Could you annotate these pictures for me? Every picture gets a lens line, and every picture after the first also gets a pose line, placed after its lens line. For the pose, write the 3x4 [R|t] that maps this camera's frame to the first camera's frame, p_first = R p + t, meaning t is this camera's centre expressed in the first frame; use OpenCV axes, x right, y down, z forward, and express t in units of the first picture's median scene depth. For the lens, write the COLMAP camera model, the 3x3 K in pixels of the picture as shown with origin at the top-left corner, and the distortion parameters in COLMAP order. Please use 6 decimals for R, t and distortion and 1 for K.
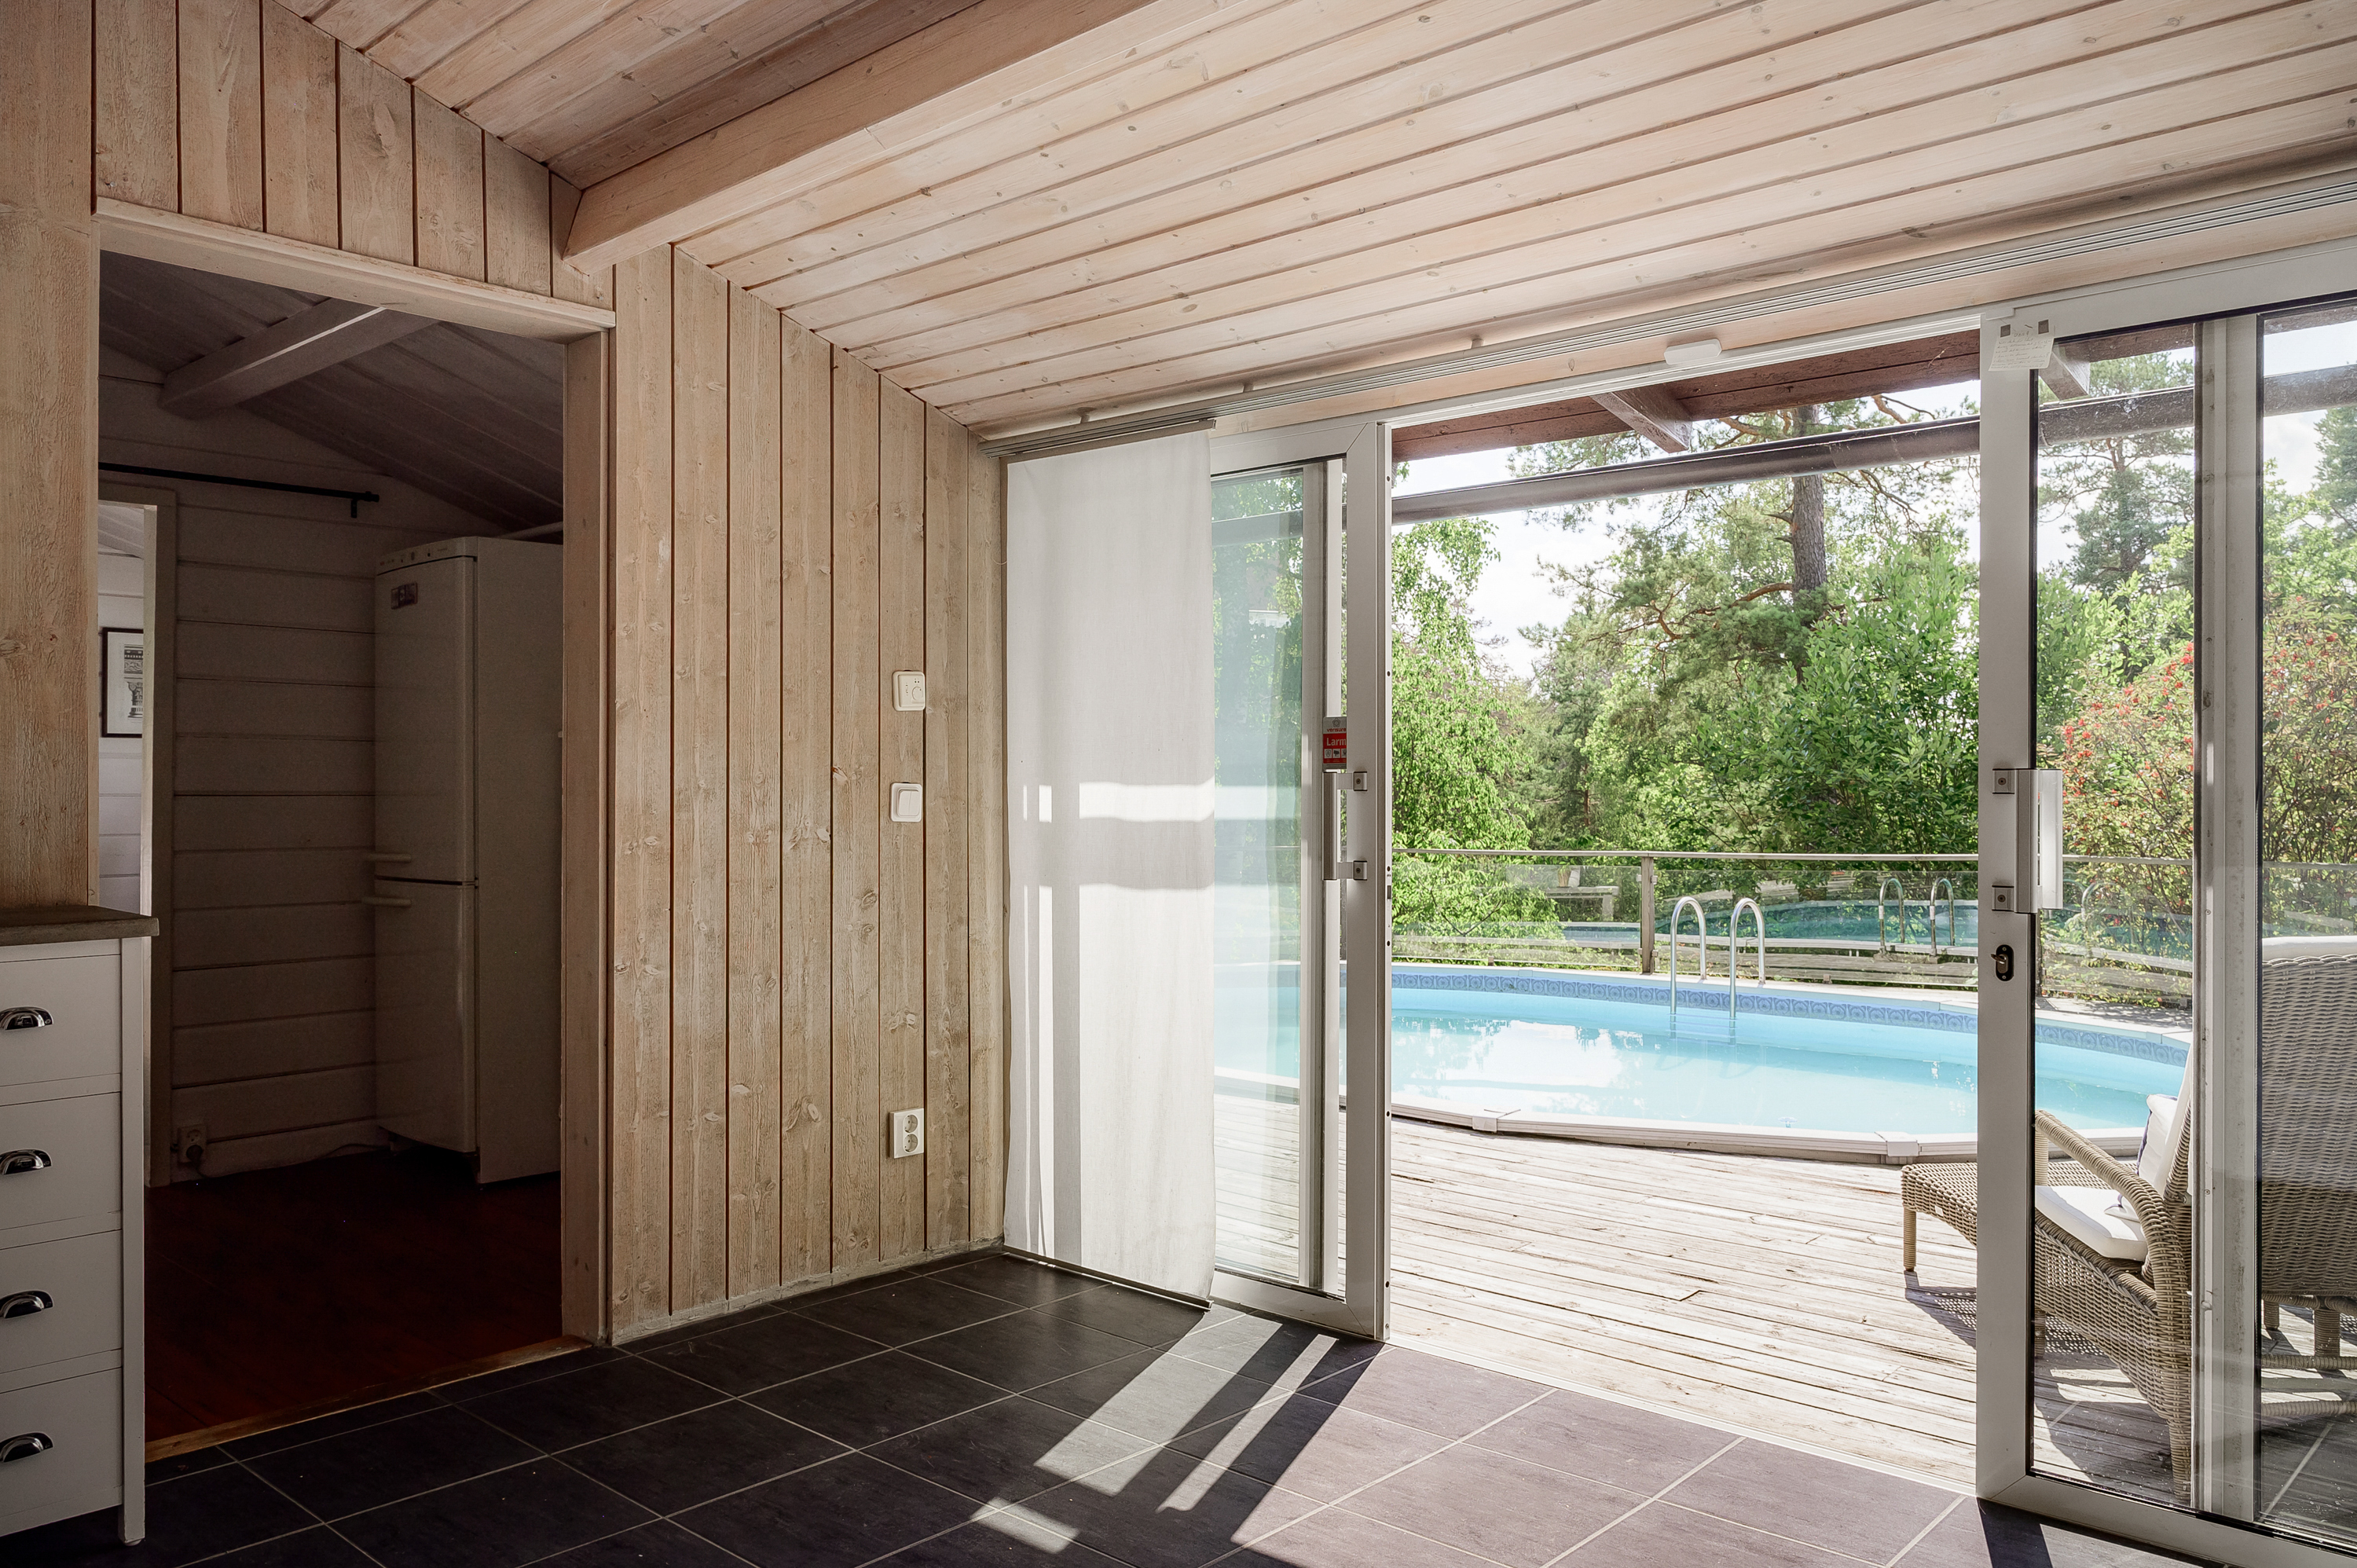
lens RADIAL K [[1700.4, 0, 1178.5], [0, 1700.4, 784.0], [0, 0, 1]] dist [-0.003425, -0.000995]
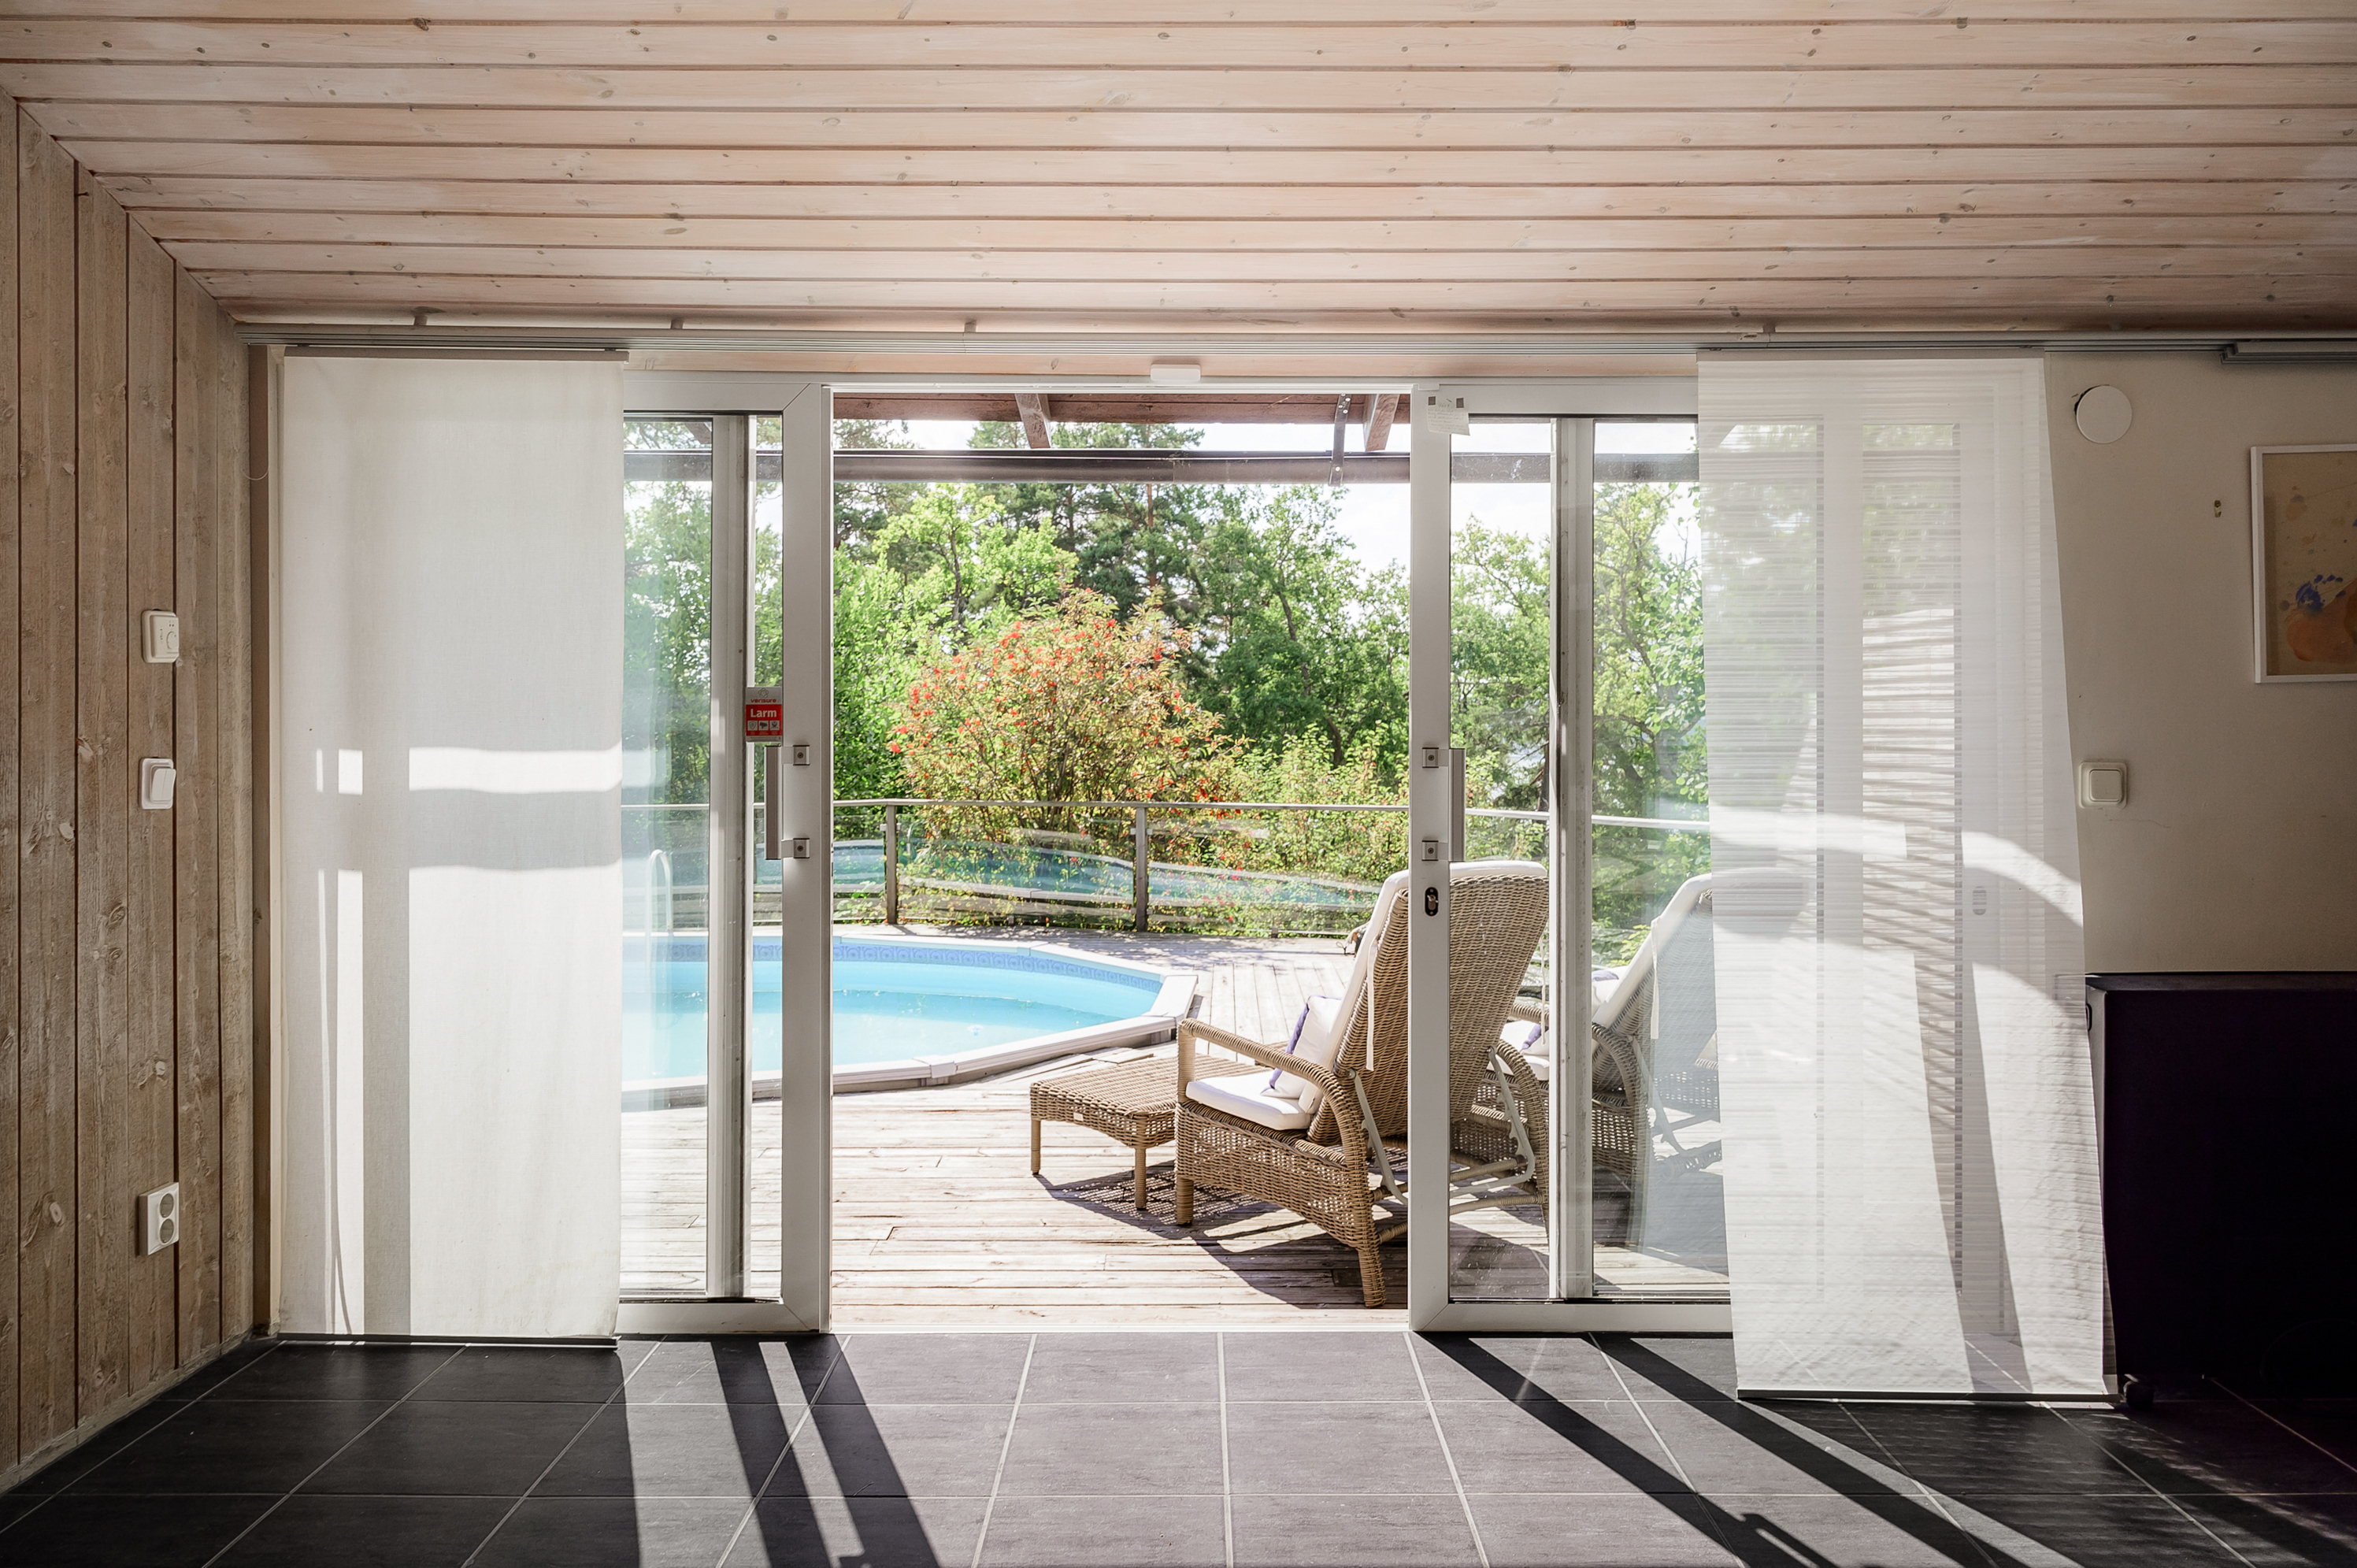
lens RADIAL K [[1657.8, 0, 1182.9], [0, 1657.8, 731.4], [0, 0, 1]] dist [0.000733, 0.003305]
pose [[0.738518, 0.002850, 0.674227, -0.334787], [-0.003091, 0.999995, -0.000841, -0.013789], [-0.674226, -0.001463, 0.738523, 0.149829]]
